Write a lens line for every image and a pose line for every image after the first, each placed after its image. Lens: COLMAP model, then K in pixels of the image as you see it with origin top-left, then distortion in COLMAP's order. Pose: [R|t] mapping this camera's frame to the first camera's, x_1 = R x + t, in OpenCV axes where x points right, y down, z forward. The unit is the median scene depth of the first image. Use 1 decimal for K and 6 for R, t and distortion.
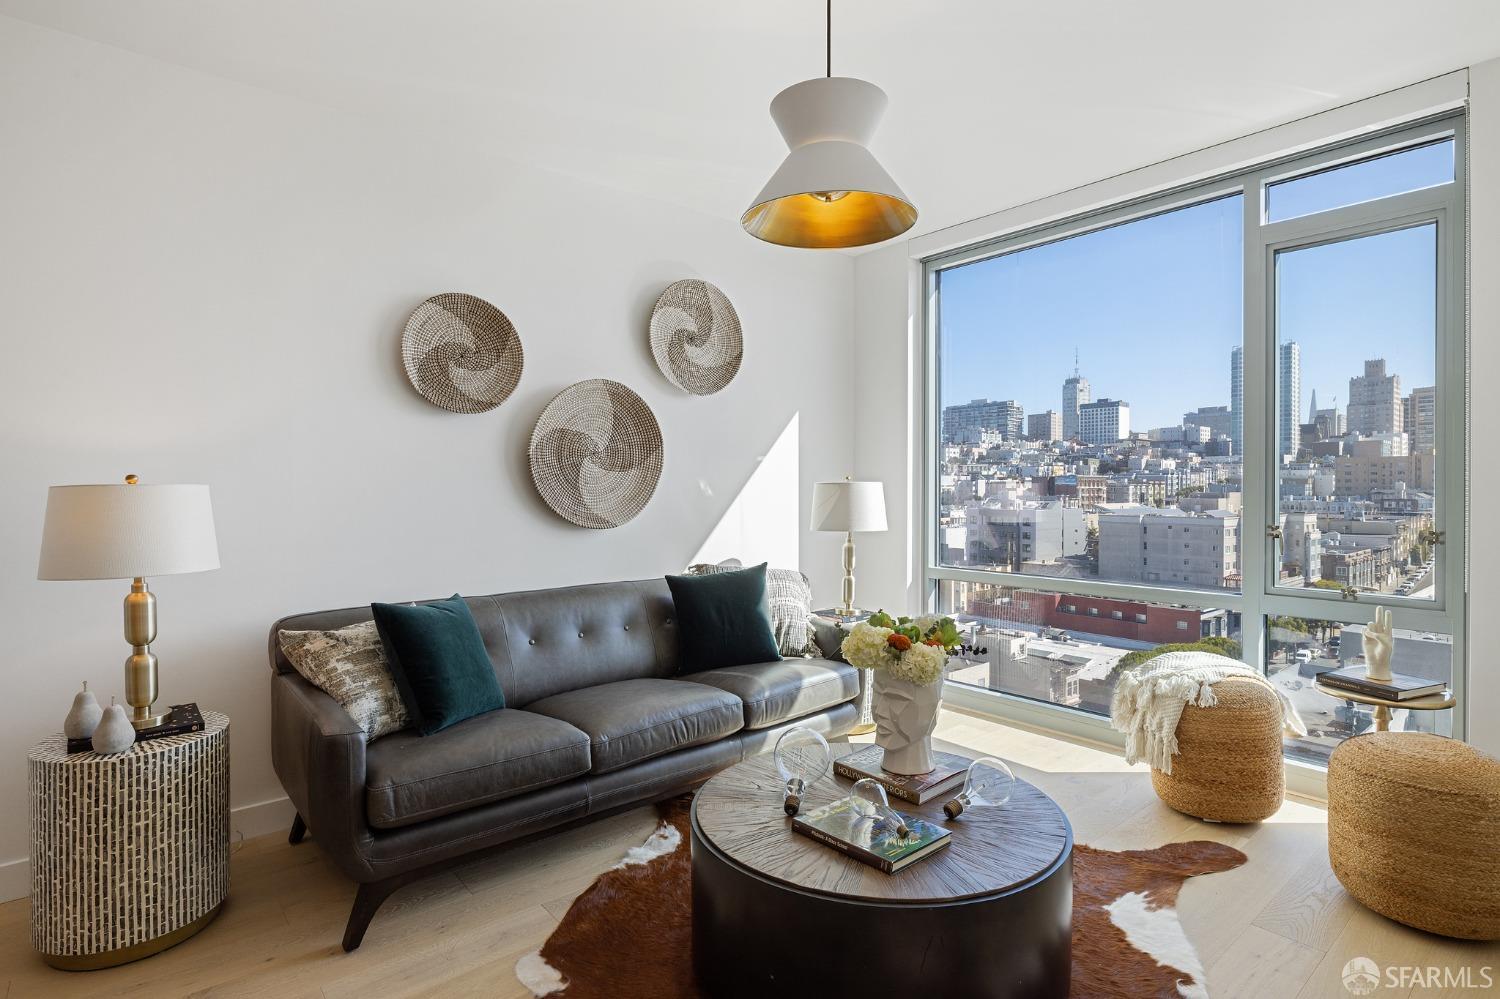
lens RADIAL K [[758.2, 0, 748.4], [0, 758.2, 488.8], [0, 0, 1]] dist [-0.003168, -0.000228]
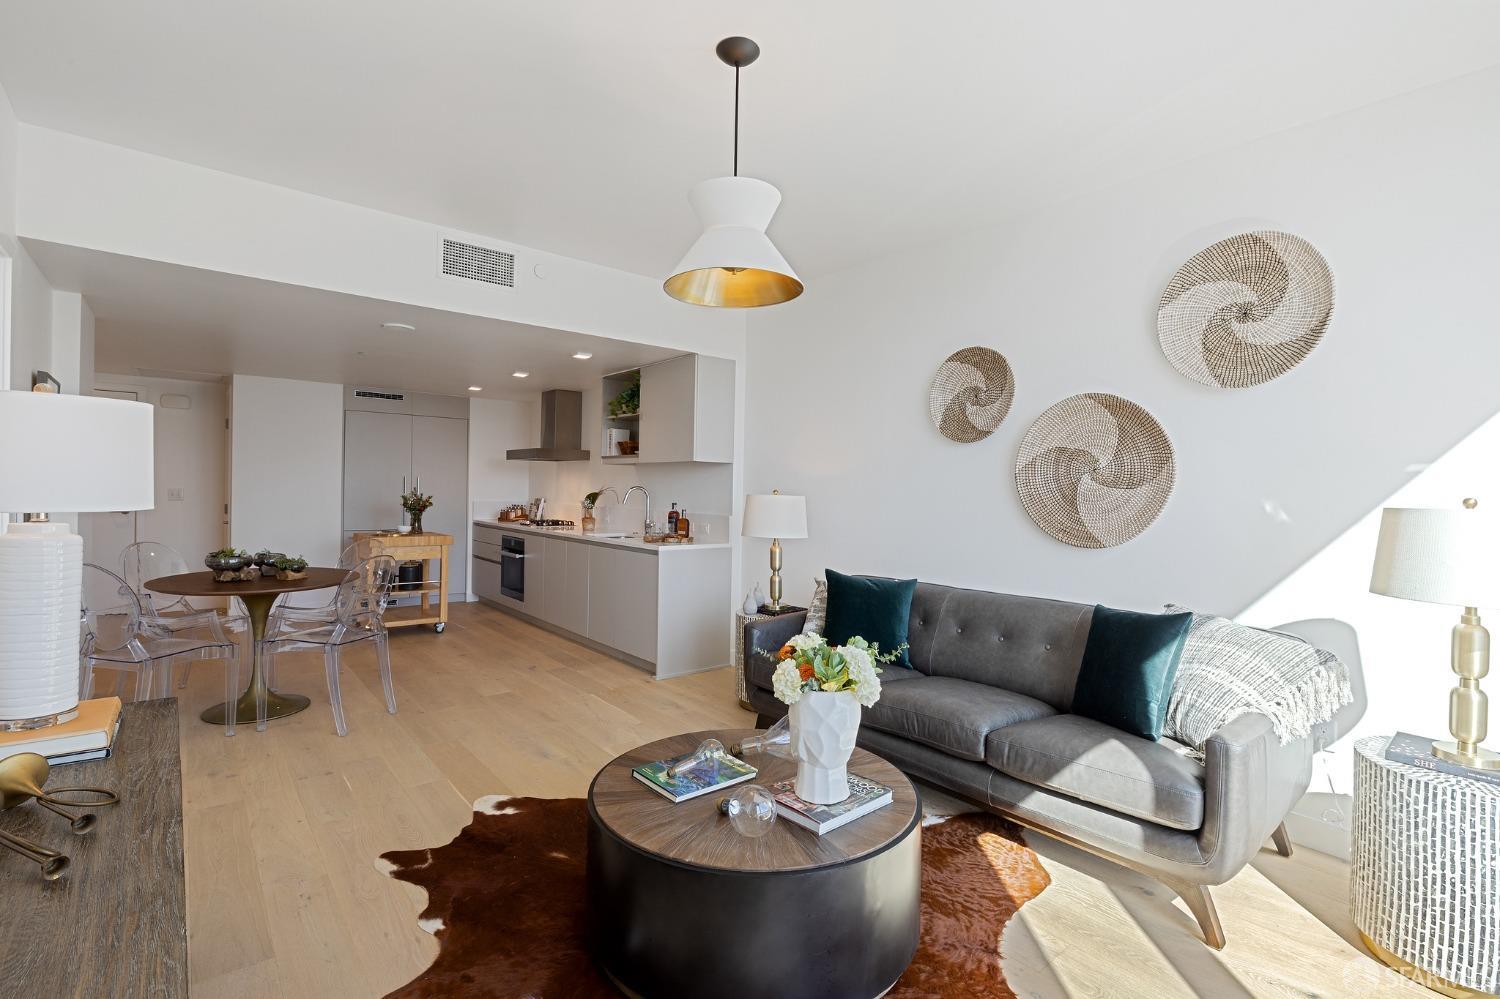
lens RADIAL K [[688.5, 0, 746.3], [0, 688.5, 497.2], [0, 0, 1]] dist [-0.004833, 0.000352]
pose [[-0.008990, 0.010564, -0.999904, 0.599325], [-0.023294, 0.999671, 0.010771, -0.009853], [0.999688, 0.023388, -0.008741, 0.499471]]
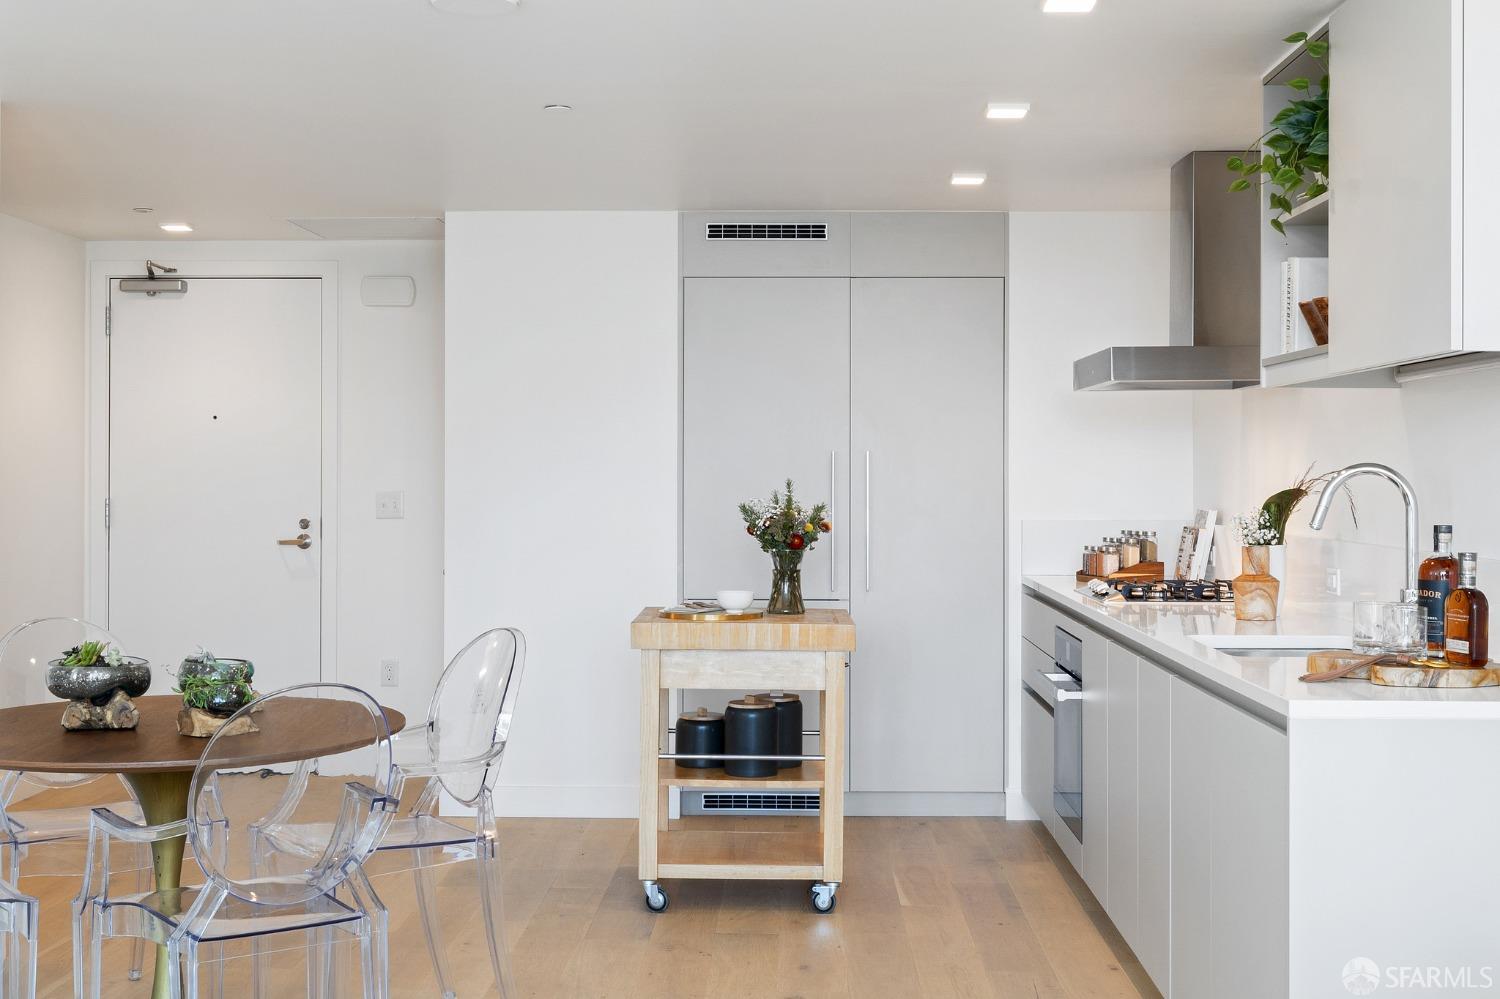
lens RADIAL K [[1888.1, 0, 746.2], [0, 1888.1, 476.2], [0, 0, 1]] dist [0.009743, -0.024065]
pose [[-0.664814, -0.001140, -0.747008, 0.186052], [-0.005912, 0.999976, 0.003735, -0.006323], [0.746986, 0.006900, -0.664804, 0.698368]]
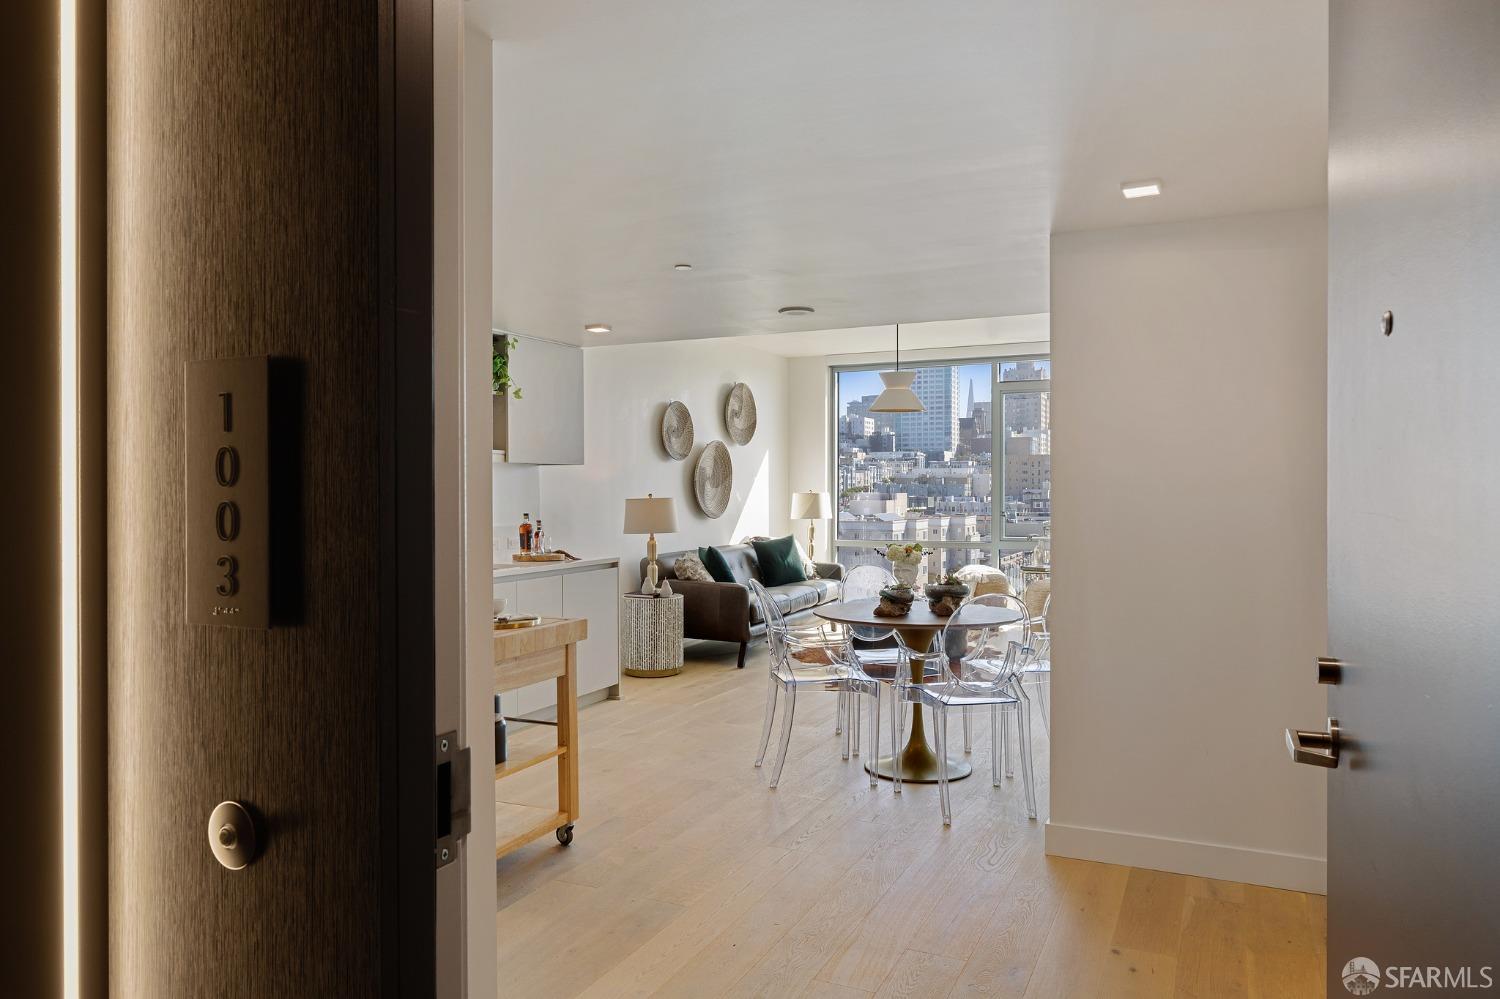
lens RADIAL K [[1016.1, 0, 750.0], [0, 1016.1, 499.5], [0, 0, 1]] dist [-0.000825, -0.000566]
pose [[0.910105, -0.008388, 0.414293, -1.025210], [0.004845, 0.999942, 0.009601, -0.016307], [-0.414350, -0.006731, 0.910093, -1.192046]]
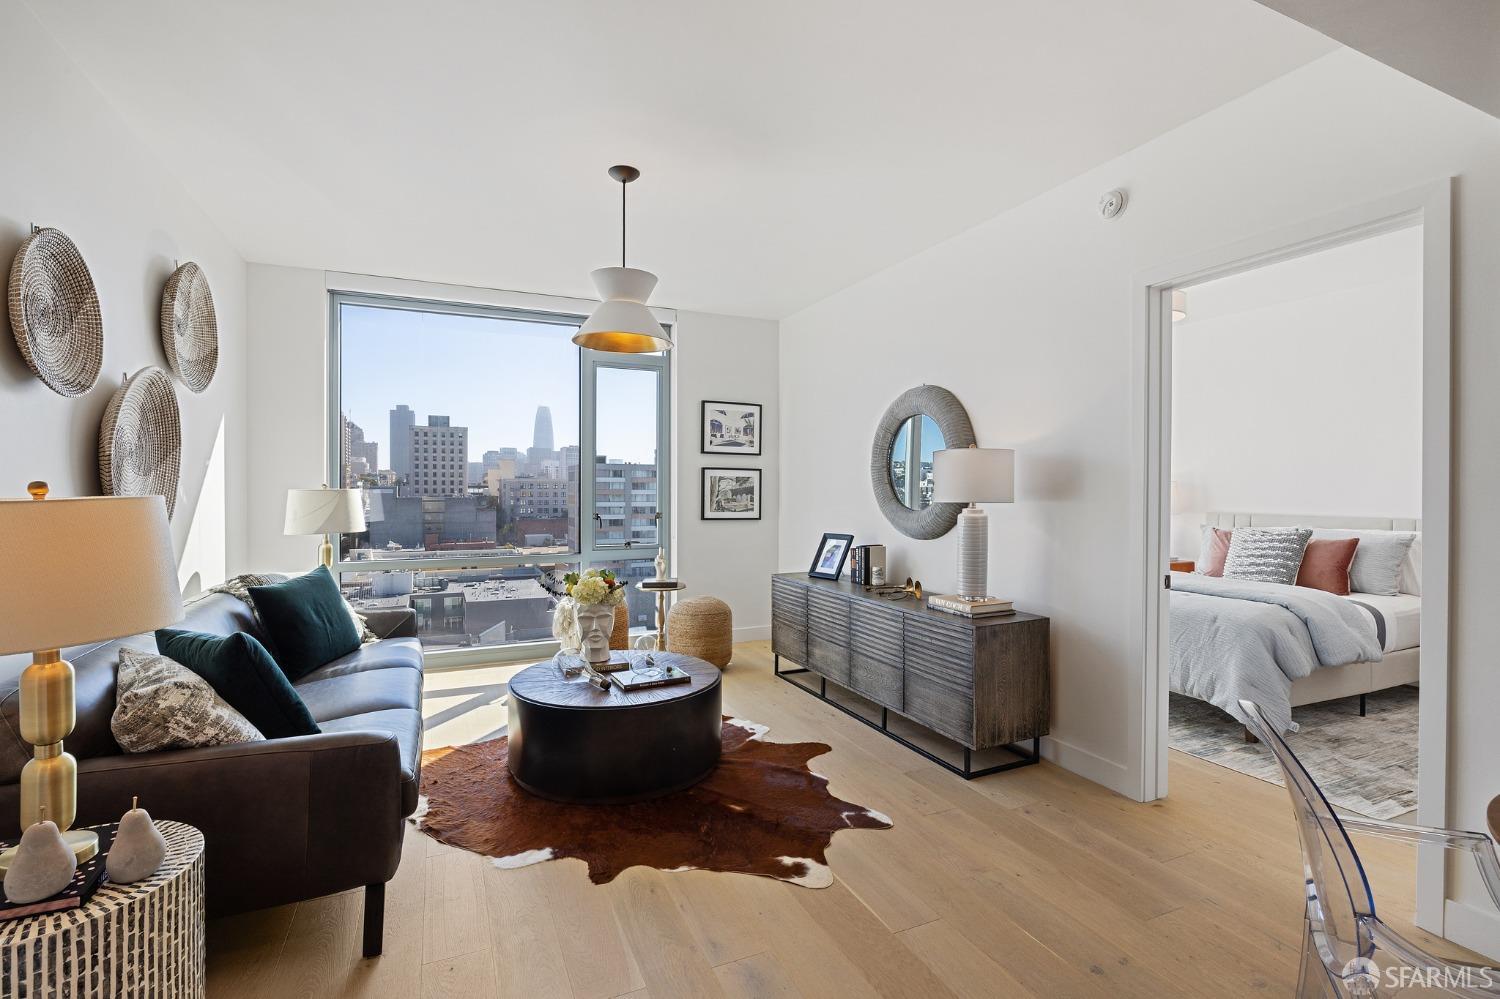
lens RADIAL K [[688.5, 0, 746.3], [0, 688.5, 497.2], [0, 0, 1]] dist [-0.004833, 0.000352]
pose [[0.278490, -0.010082, 0.960386, -0.644471], [0.001520, 0.999948, 0.010057, -0.005448], [-0.960438, -0.001341, 0.278490, 0.138071]]
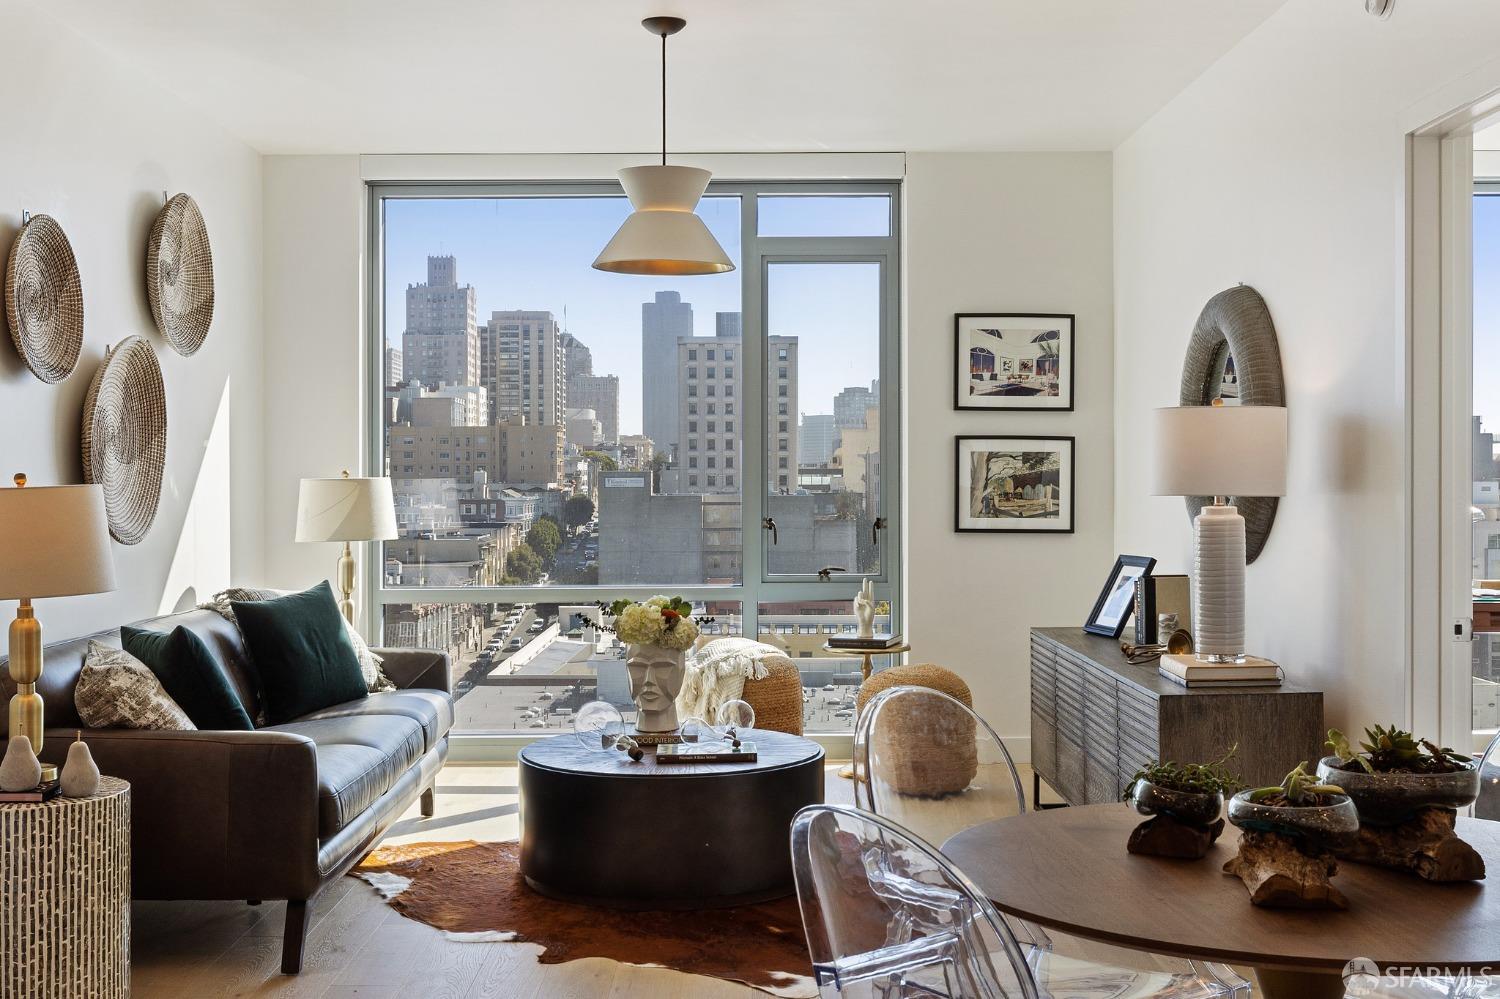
lens RADIAL K [[1702.7, 0, 749.9], [0, 1702.7, 483.1], [0, 0, 1]] dist [0.005965, -0.020333]
pose [[0.642731, -0.004722, 0.766077, -0.914825], [0.005616, 0.999983, 0.001452, -0.003367], [-0.766071, 0.003369, 0.642747, -0.415024]]
